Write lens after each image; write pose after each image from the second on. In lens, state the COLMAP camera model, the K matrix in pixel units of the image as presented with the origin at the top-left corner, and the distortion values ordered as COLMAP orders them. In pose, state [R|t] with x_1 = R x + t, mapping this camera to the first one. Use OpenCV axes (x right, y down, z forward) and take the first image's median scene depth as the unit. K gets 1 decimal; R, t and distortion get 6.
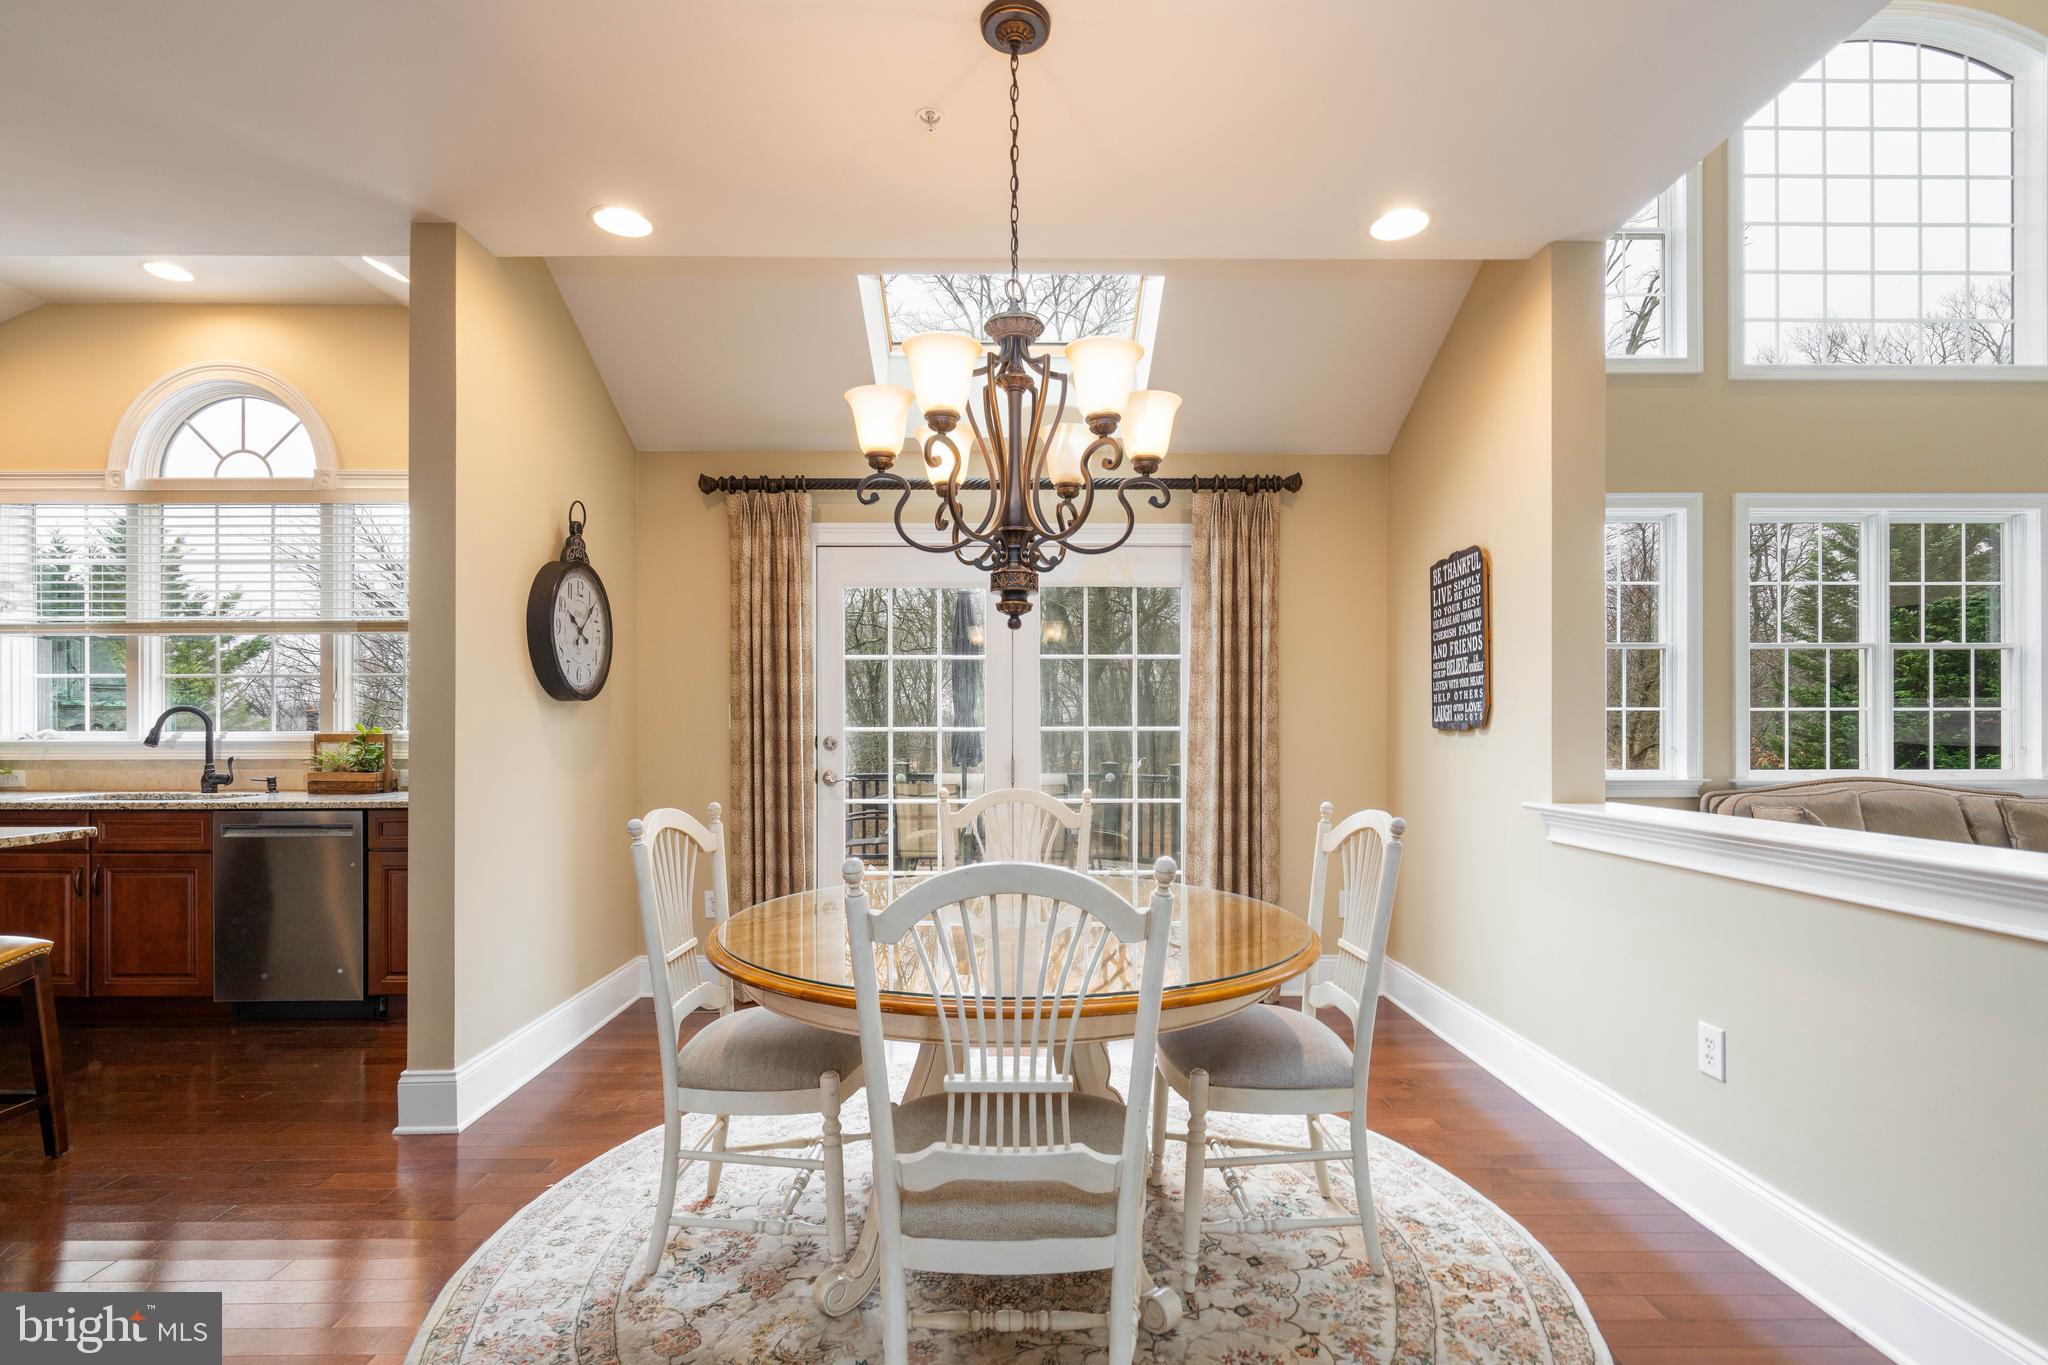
lens RADIAL K [[934.4, 0, 1015.8], [0, 934.4, 733.2], [0, 0, 1]] dist [-0.004784, 0.001961]
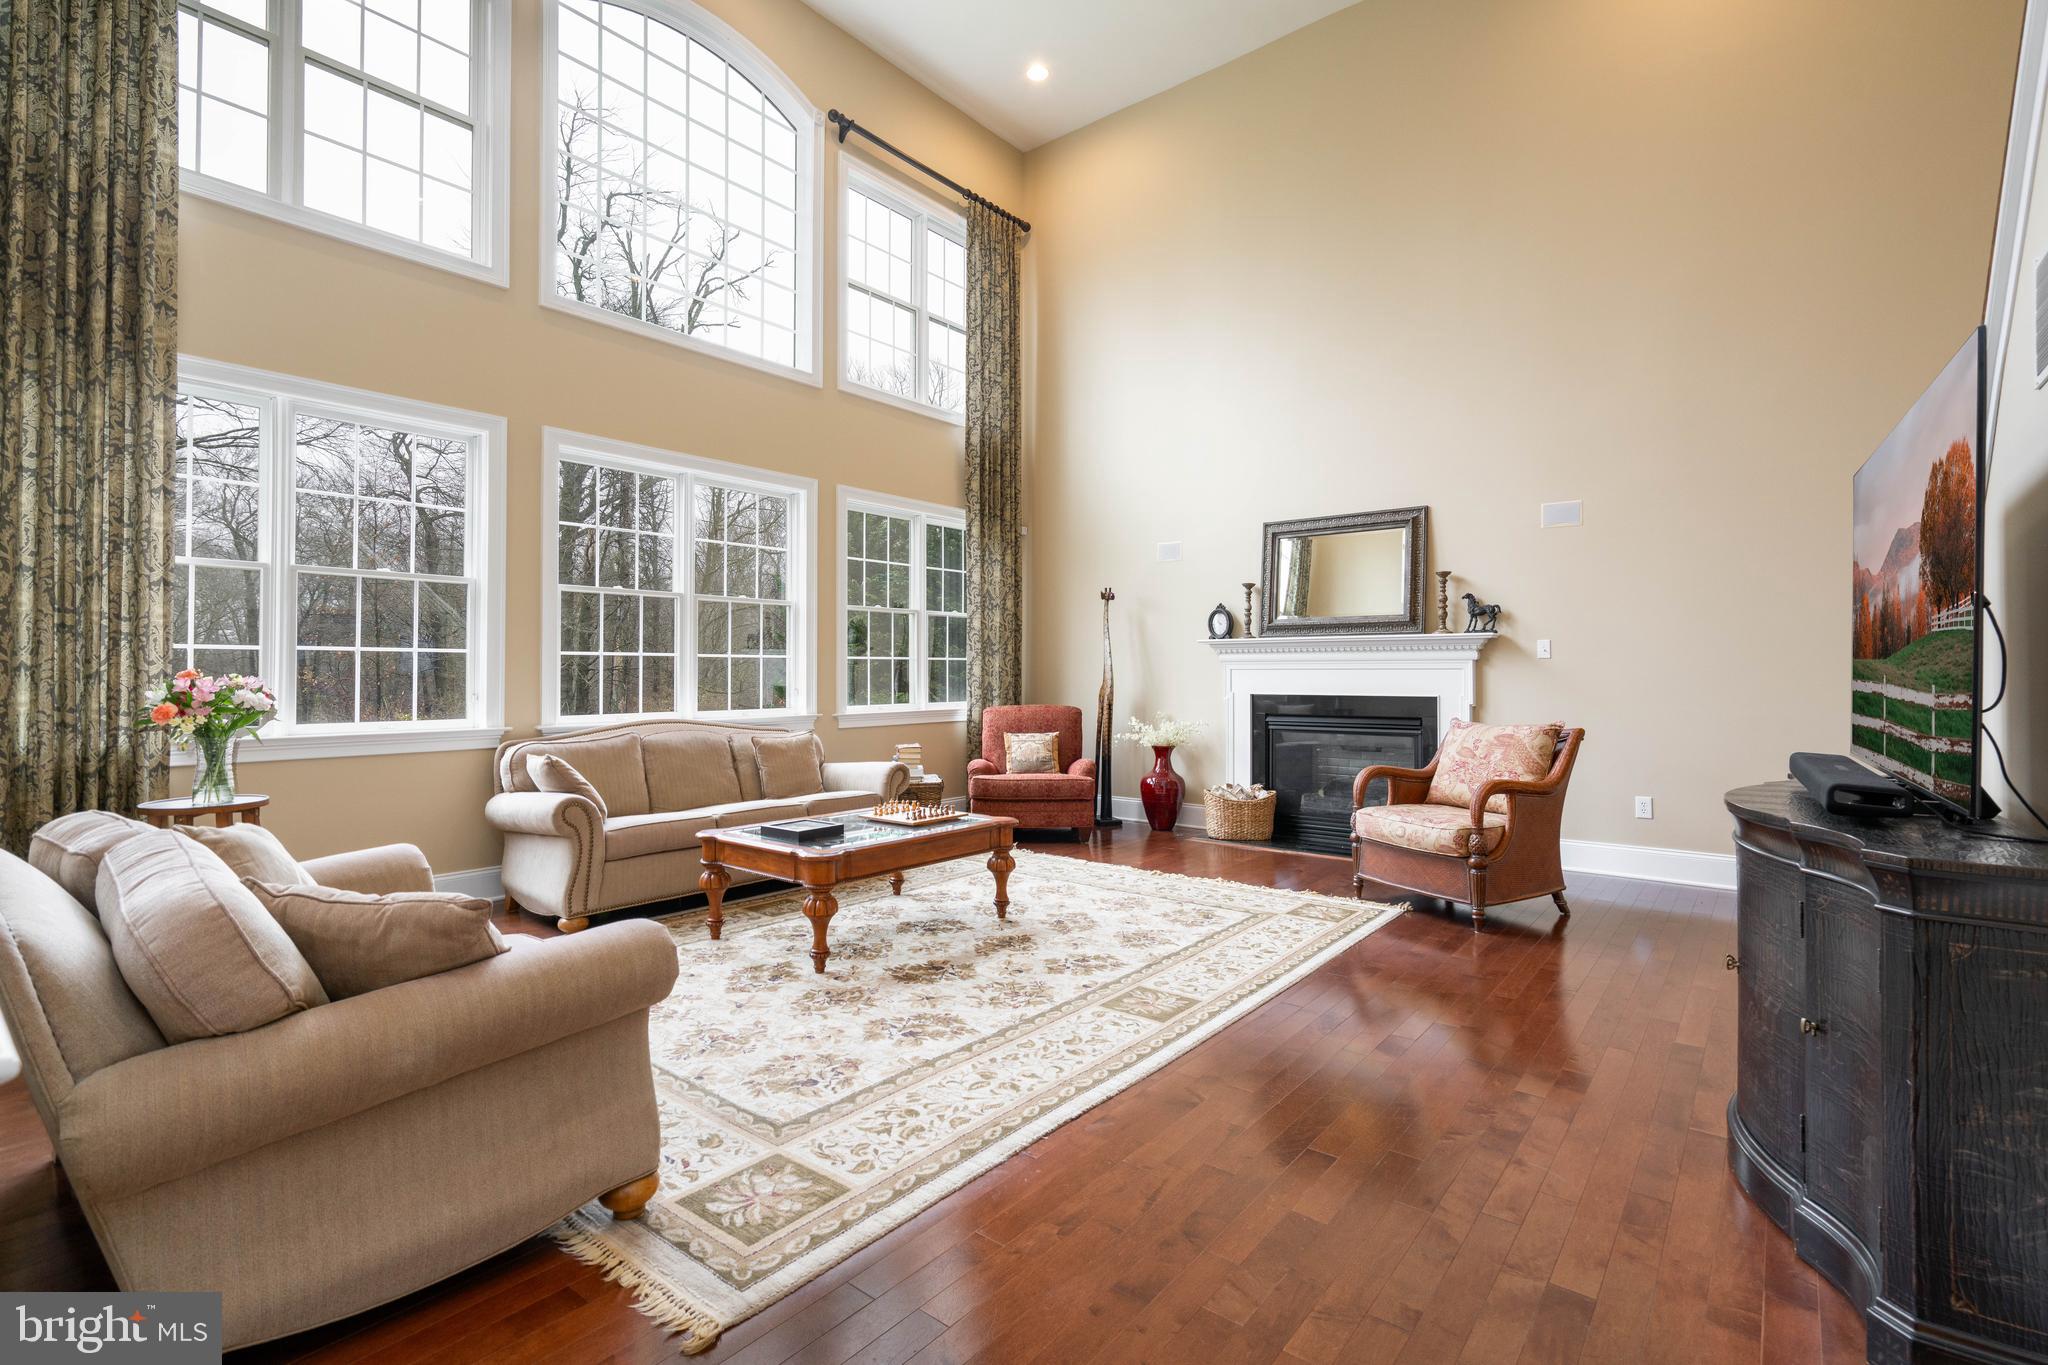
lens RADIAL K [[934.4, 0, 1020.5], [0, 934.4, 662.1], [0, 0, 1]] dist [-0.004784, 0.001961]
pose [[0.637090, 0.010756, 0.770714, 0.452130], [0.000664, 0.999895, -0.014503, -0.002287], [-0.770789, 0.009751, 0.637016, 0.027101]]
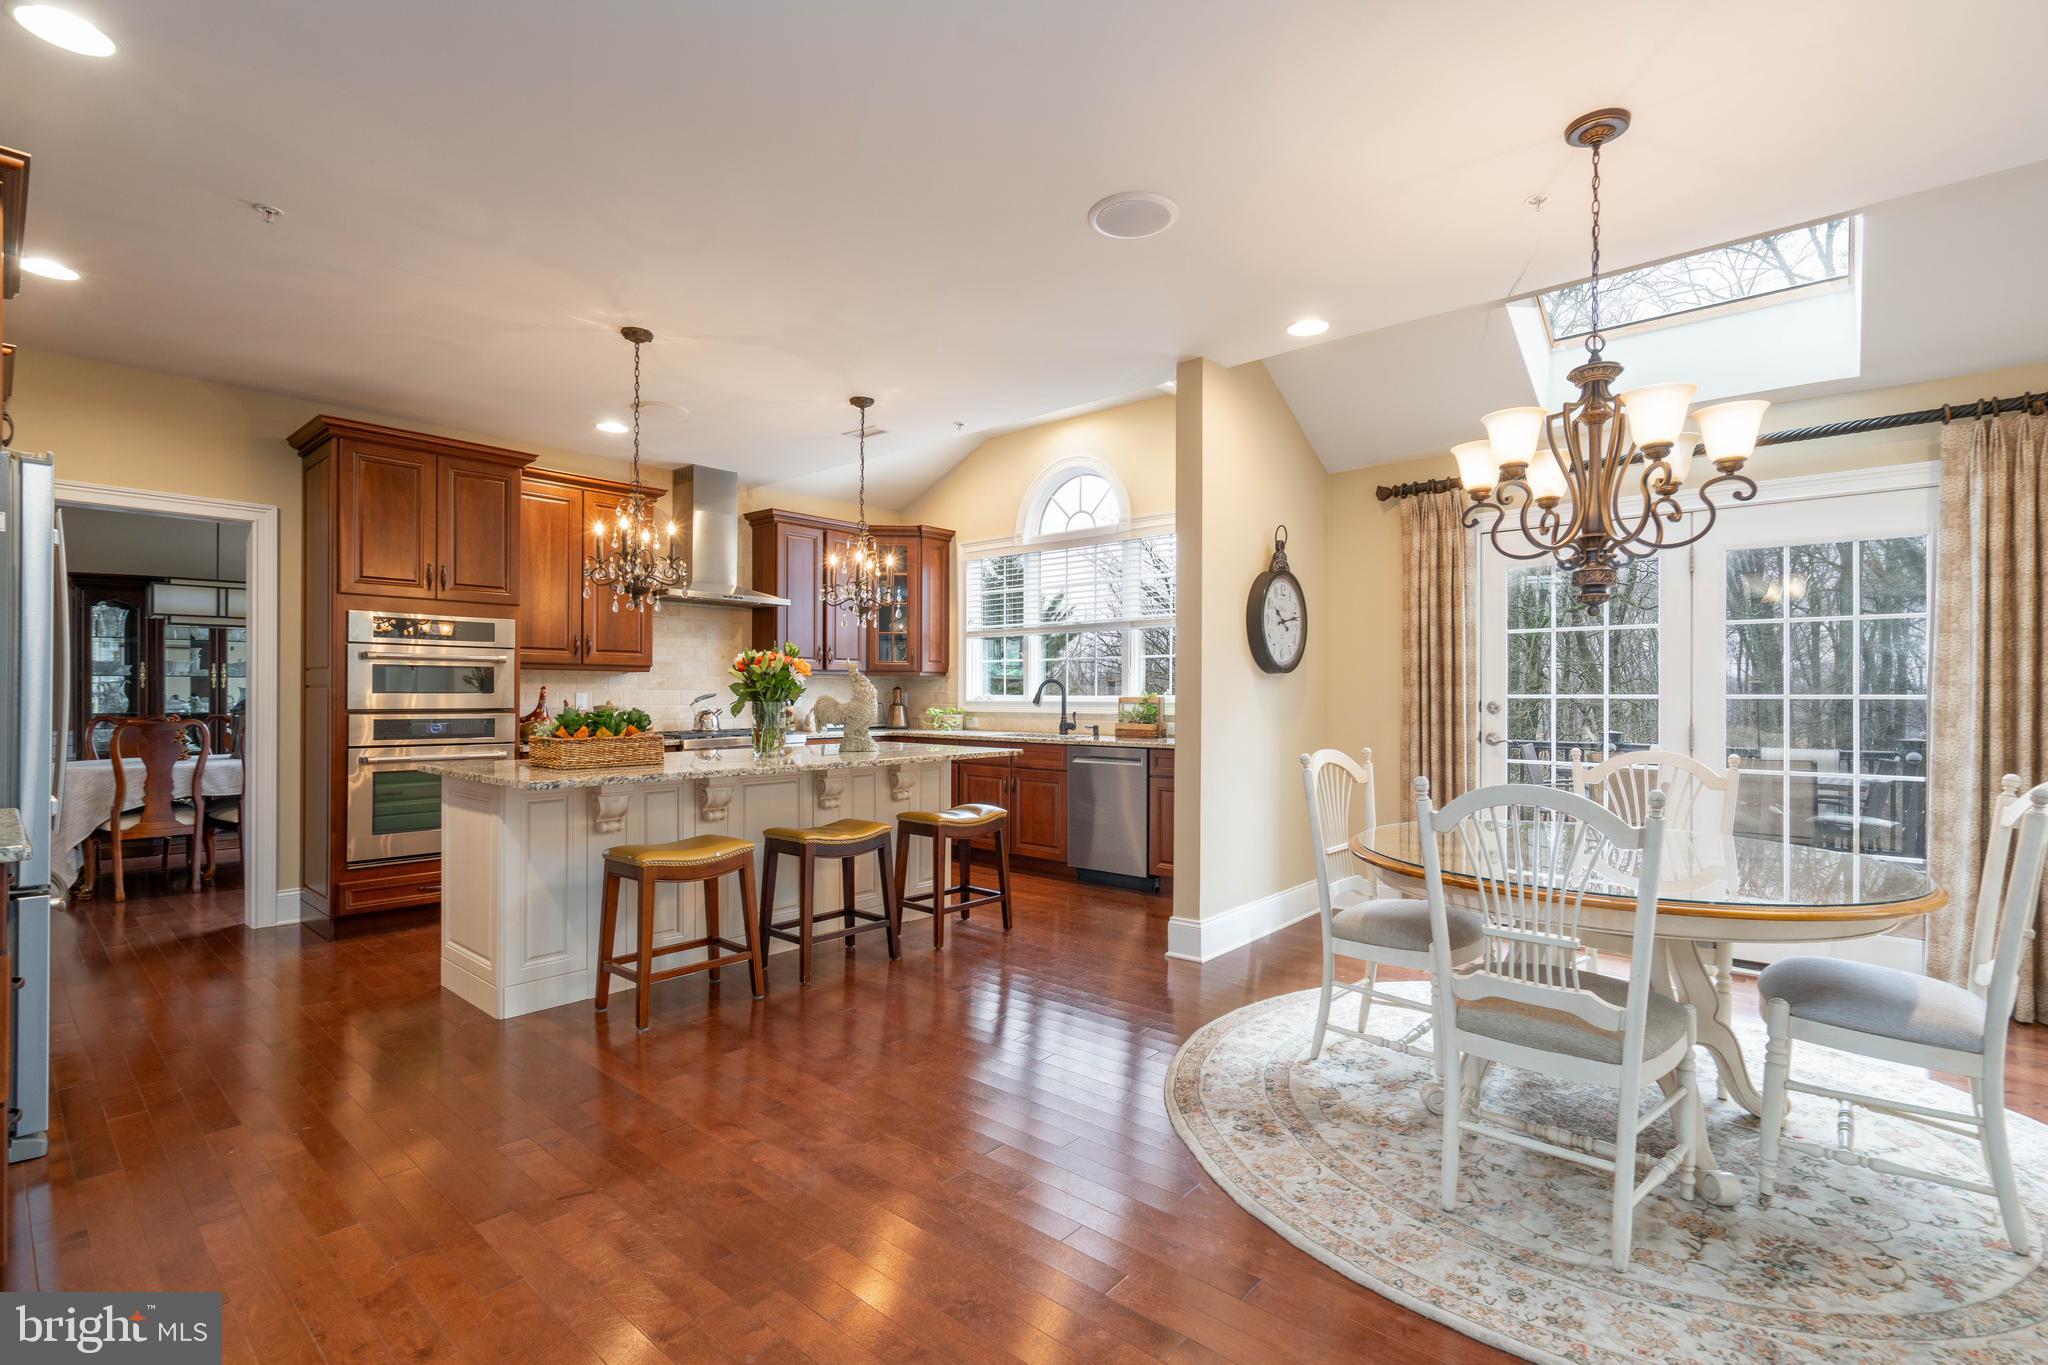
lens RADIAL K [[934.4, 0, 1028.7], [0, 934.4, 689.8], [0, 0, 1]] dist [-0.004784, 0.001961]
pose [[0.749489, -0.000509, -0.662017, 0.127861], [-0.005934, 0.999954, -0.007488, 0.000871], [0.661990, 0.009541, 0.749452, -0.214031]]
